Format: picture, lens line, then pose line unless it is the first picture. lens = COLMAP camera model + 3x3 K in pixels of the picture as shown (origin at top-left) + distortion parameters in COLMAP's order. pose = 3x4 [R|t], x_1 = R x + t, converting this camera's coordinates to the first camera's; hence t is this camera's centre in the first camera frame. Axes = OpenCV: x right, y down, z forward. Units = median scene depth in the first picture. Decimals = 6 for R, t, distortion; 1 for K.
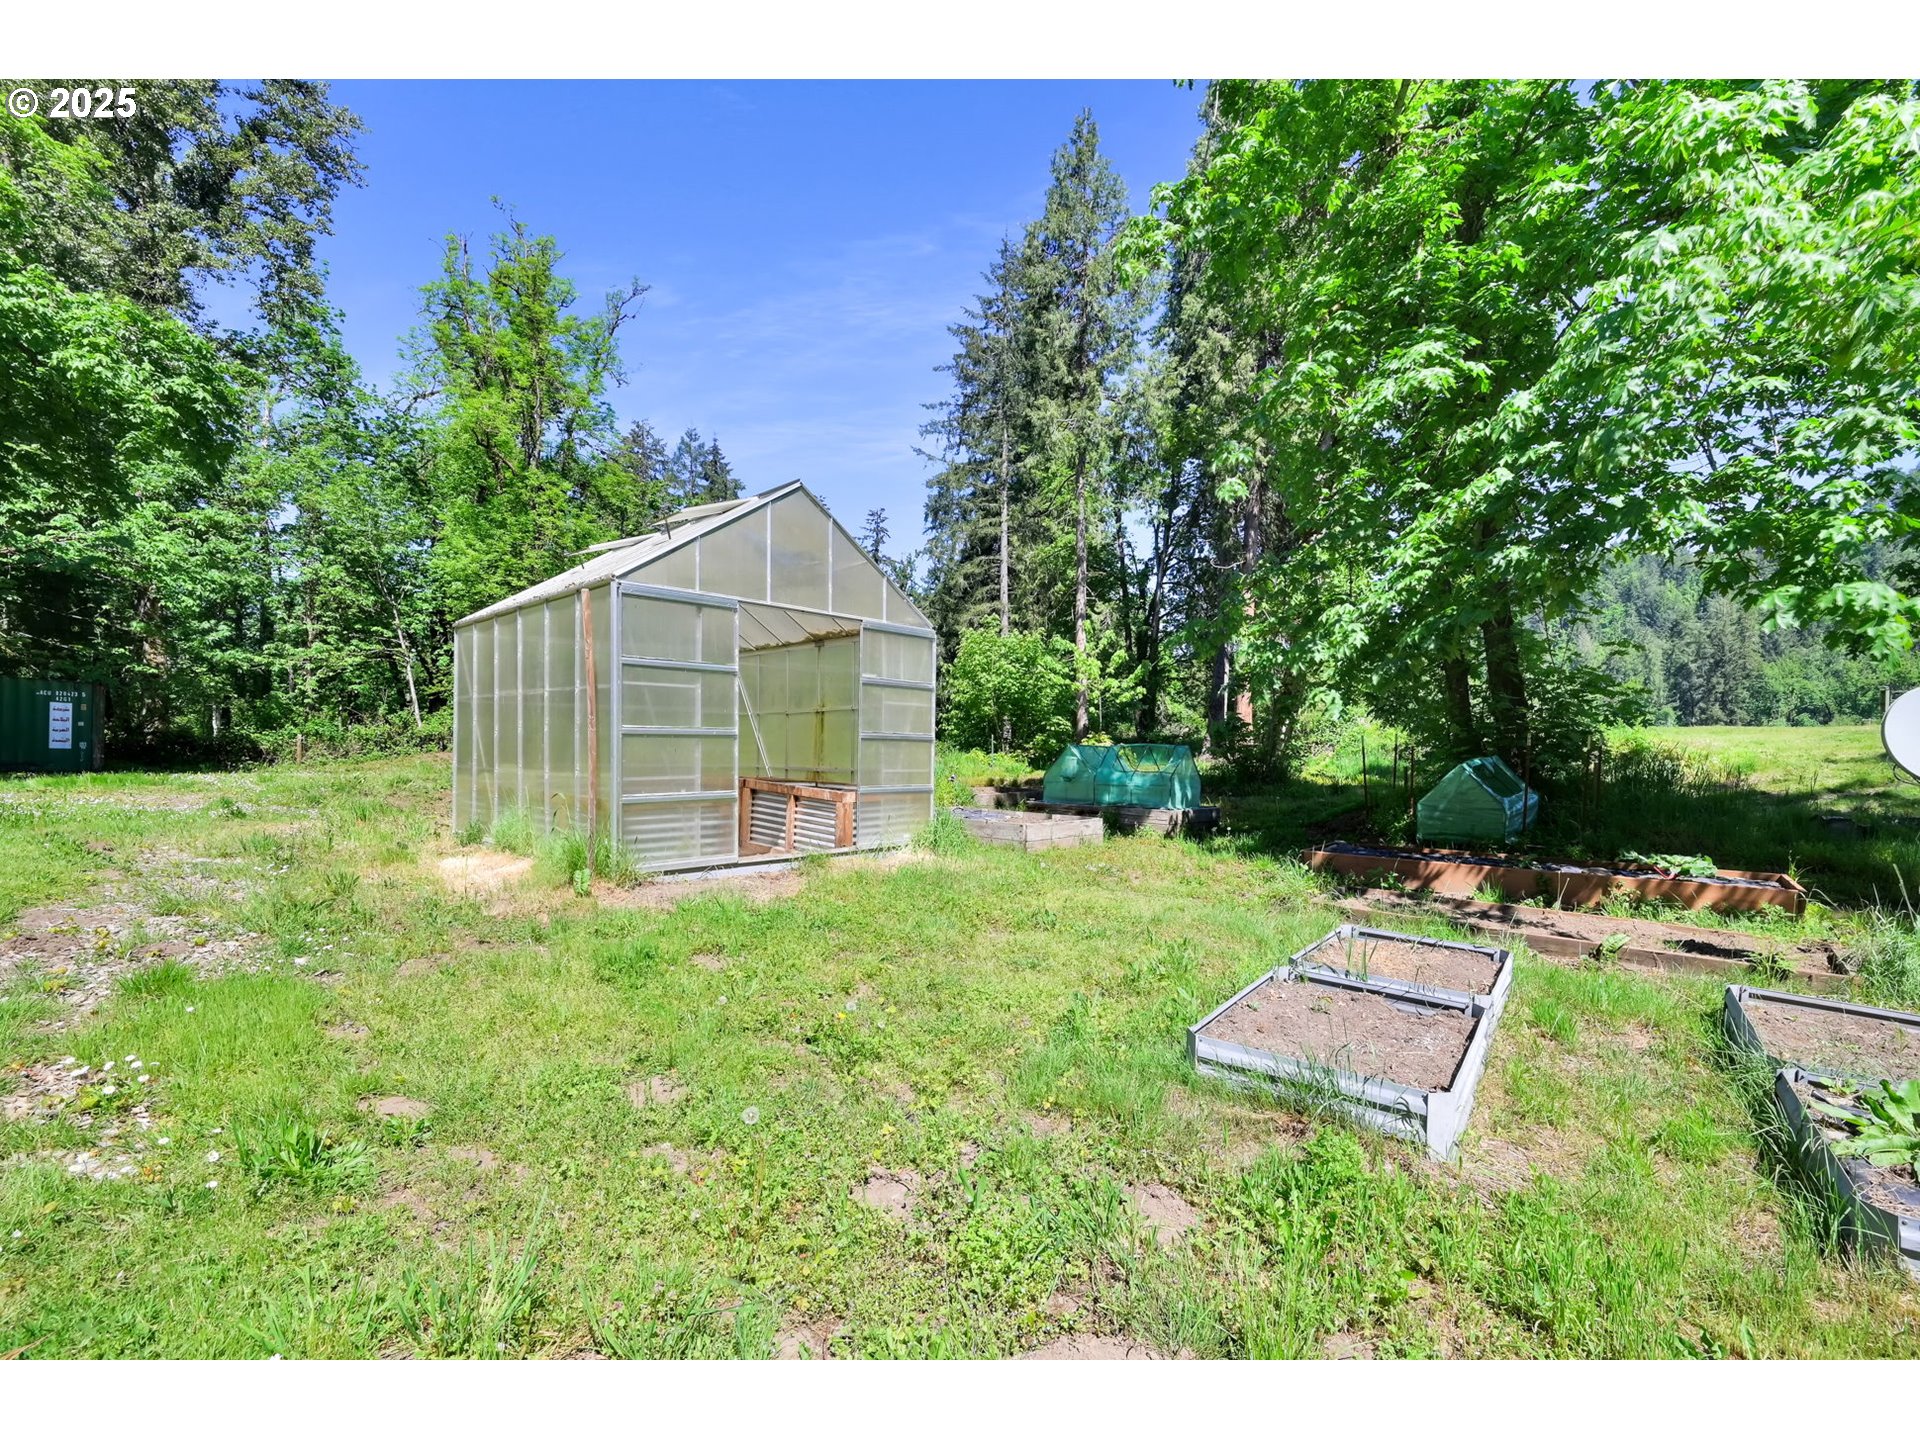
lens RADIAL K [[772.8, 0, 960.8], [0, 772.8, 771.5], [0, 0, 1]] dist [0.000378, 0.000072]
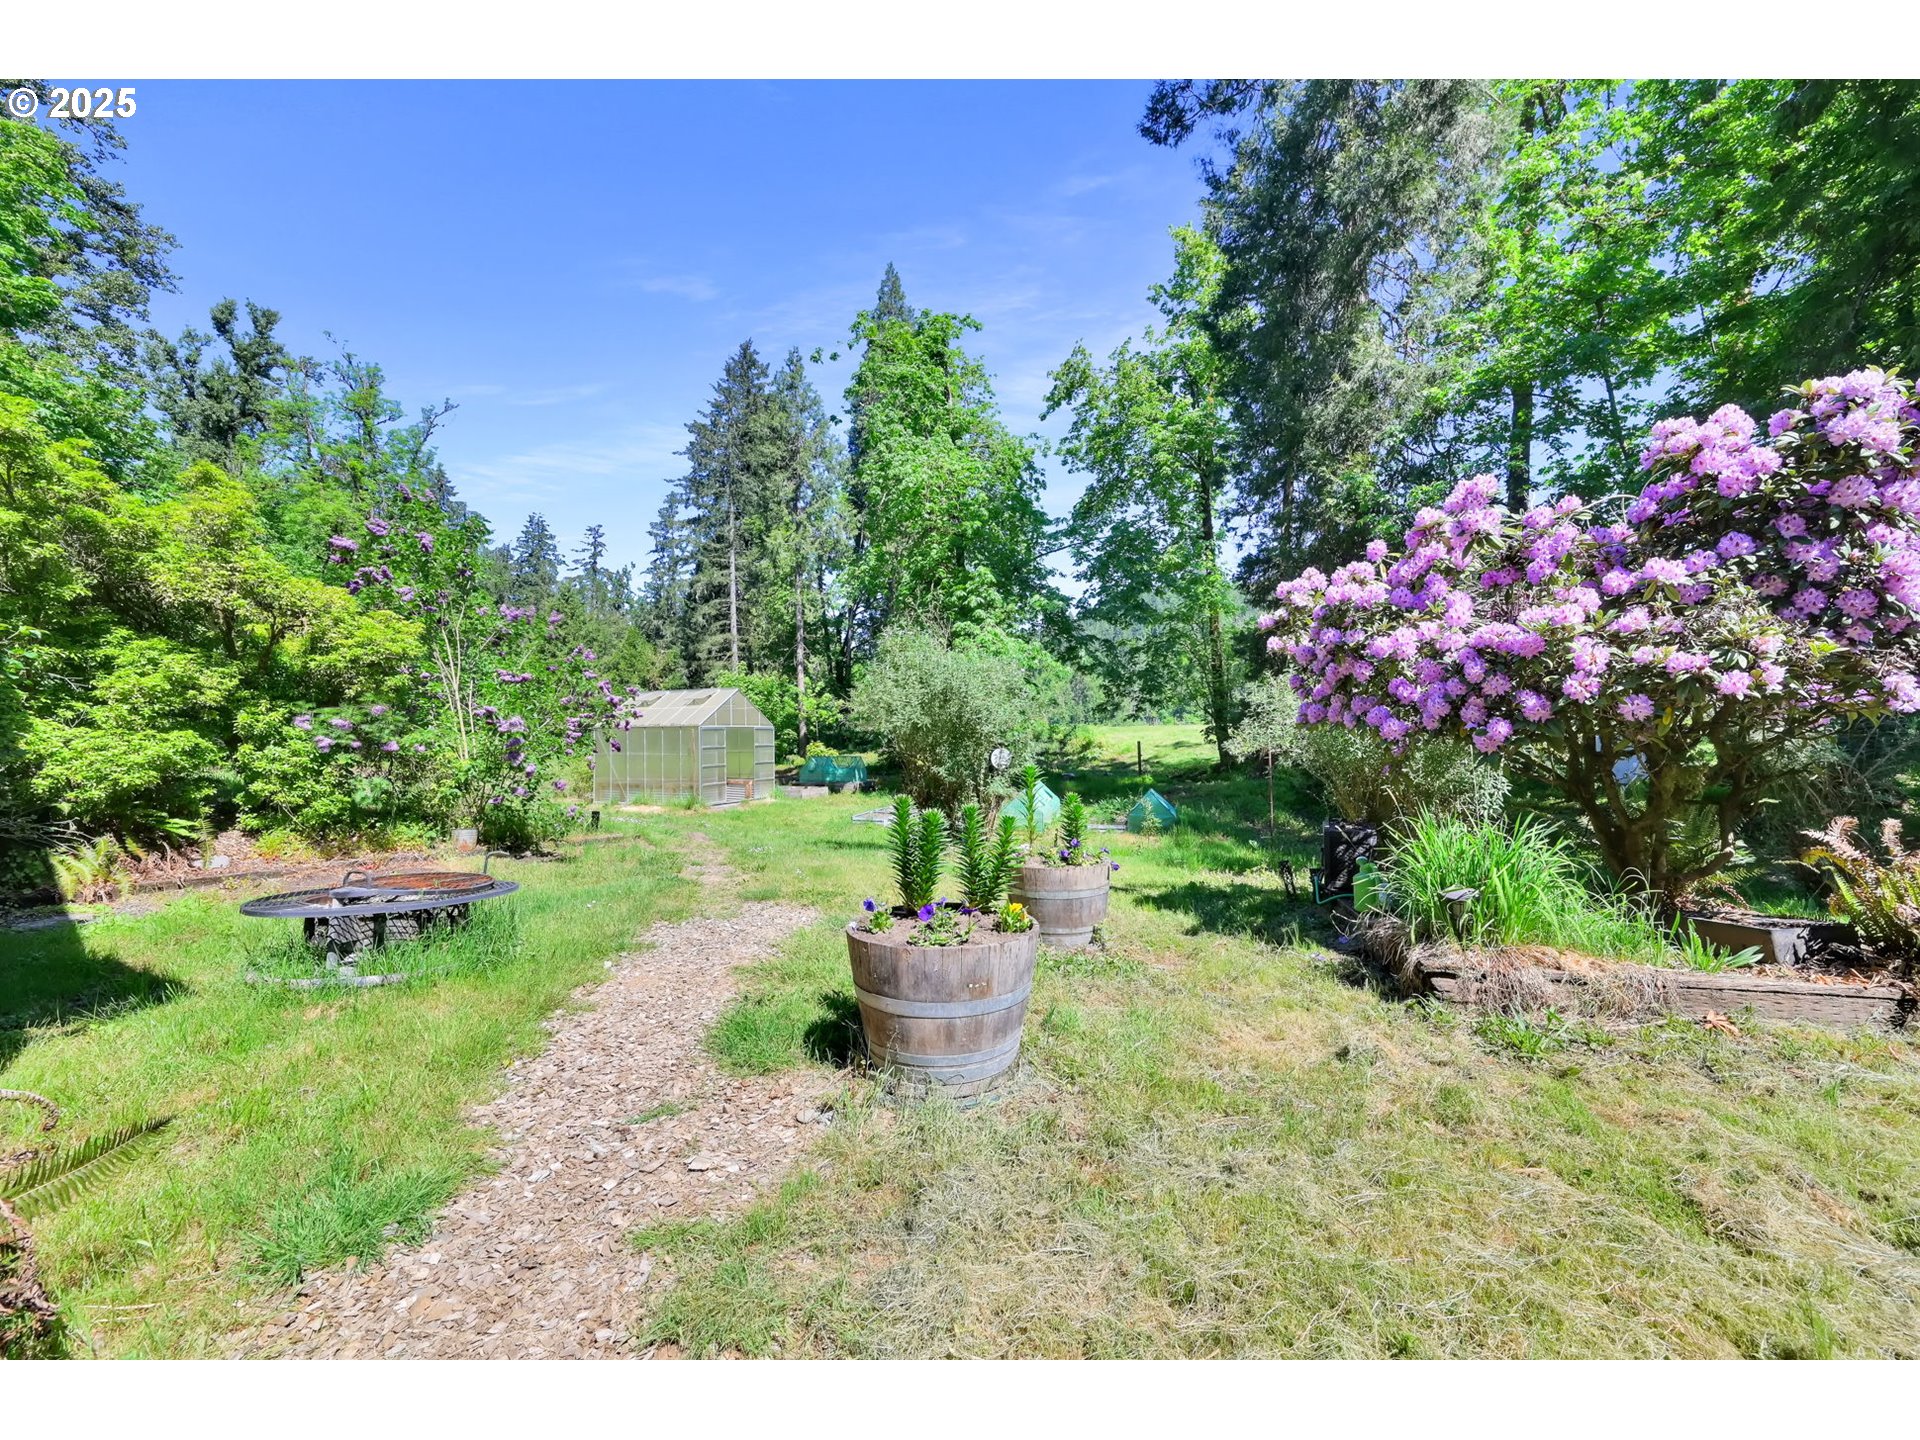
lens RADIAL K [[769.9, 0, 962.2], [0, 769.9, 725.5], [0, 0, 1]] dist [-0.001997, -0.000285]
pose [[0.926180, -0.023392, 0.376355, -0.121722], [0.037530, 0.998837, -0.030274, -0.016418], [-0.375209, 0.042164, 0.925981, -0.520686]]
